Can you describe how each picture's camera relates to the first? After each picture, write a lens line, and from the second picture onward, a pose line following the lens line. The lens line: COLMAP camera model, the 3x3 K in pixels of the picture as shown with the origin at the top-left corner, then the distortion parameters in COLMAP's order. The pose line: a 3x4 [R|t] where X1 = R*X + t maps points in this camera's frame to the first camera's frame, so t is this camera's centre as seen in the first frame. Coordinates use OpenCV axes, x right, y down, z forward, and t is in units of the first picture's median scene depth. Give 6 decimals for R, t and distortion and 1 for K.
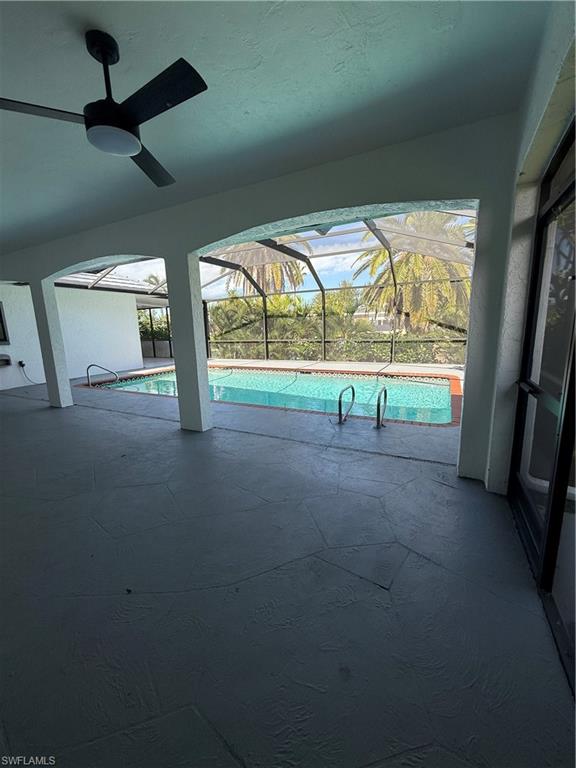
lens RADIAL K [[305.9, 0, 287.5], [0, 305.9, 382.0], [0, 0, 1]] dist [-0.001003, -0.000227]
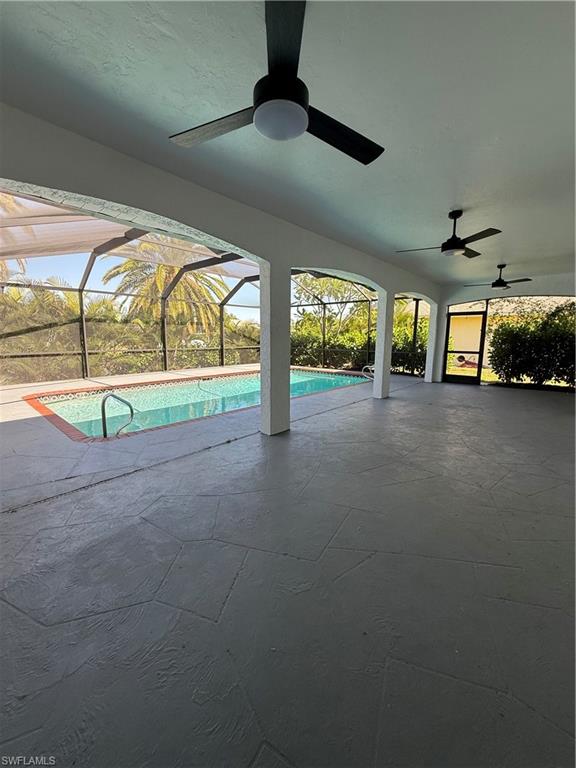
lens RADIAL K [[305.9, 0, 287.5], [0, 305.9, 382.0], [0, 0, 1]] dist [-0.001003, -0.000227]
pose [[0.251759, -0.116530, 0.960749, -0.731958], [0.162736, 0.983687, 0.076668, -0.047602], [-0.954010, 0.137046, 0.266616, 0.399184]]
